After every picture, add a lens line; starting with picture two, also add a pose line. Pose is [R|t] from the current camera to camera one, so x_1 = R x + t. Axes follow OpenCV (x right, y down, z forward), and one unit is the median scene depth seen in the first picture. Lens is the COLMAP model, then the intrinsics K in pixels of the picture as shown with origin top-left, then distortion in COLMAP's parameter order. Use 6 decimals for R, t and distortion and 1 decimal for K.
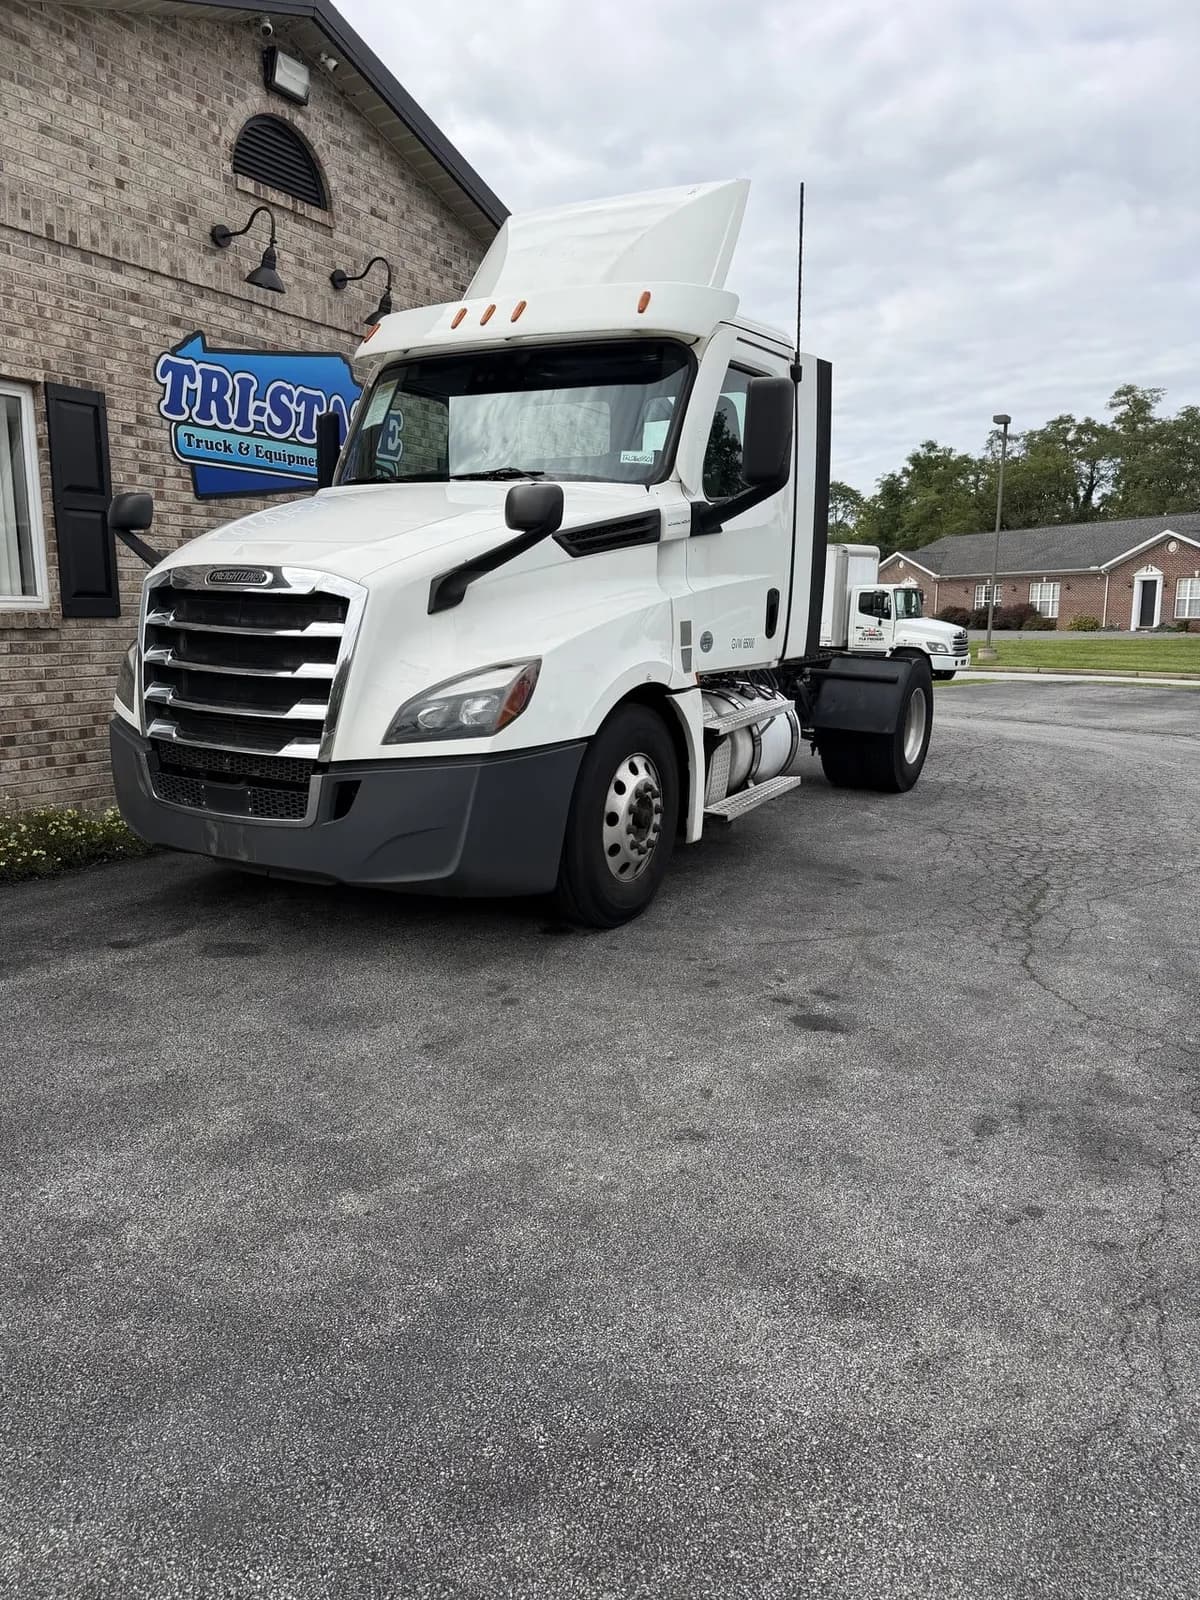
lens RADIAL K [[1194.7, 0, 585.4], [0, 1194.7, 817.9], [0, 0, 1]] dist [0.007654, -0.018347]
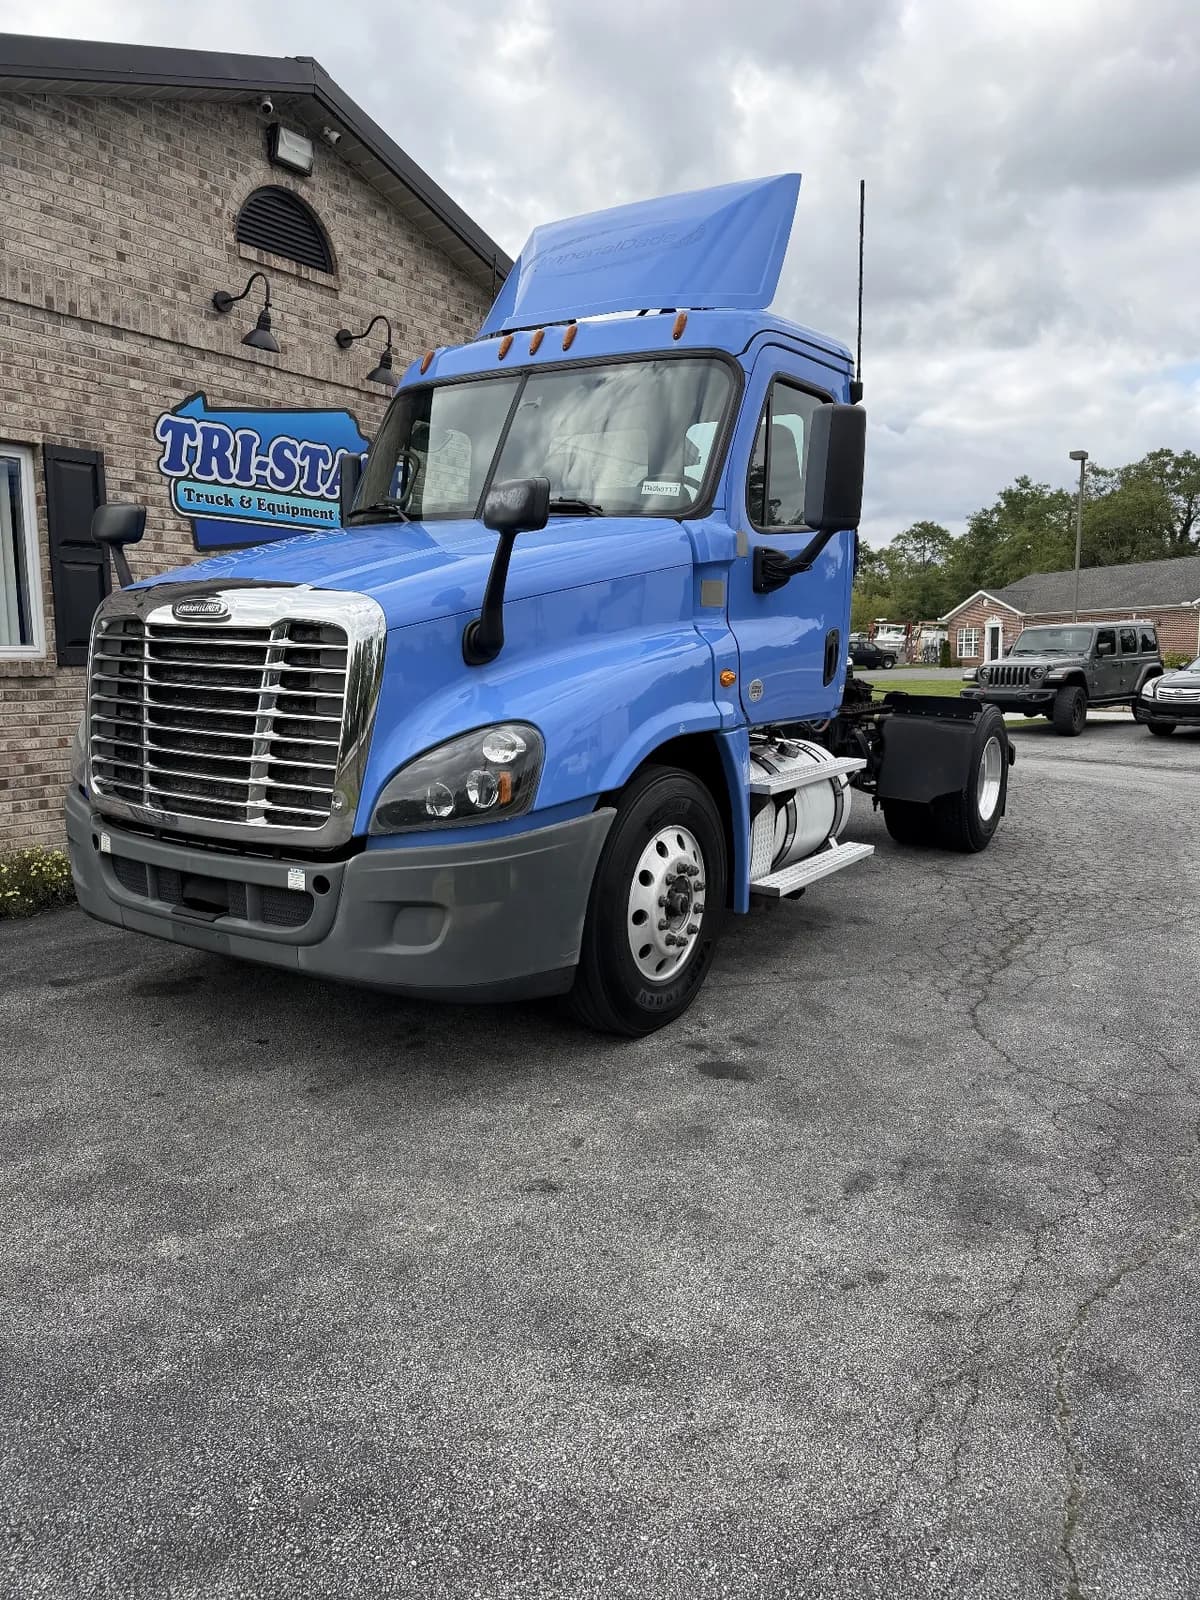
lens RADIAL K [[1194.7, 0, 585.5], [0, 1194.7, 796.7], [0, 0, 1]] dist [0.007654, -0.018347]
pose [[0.996349, -0.003870, -0.085281, 0.137846], [-0.000734, 0.998546, -0.053897, 0.001962], [0.085366, 0.053763, 0.994898, 0.014807]]
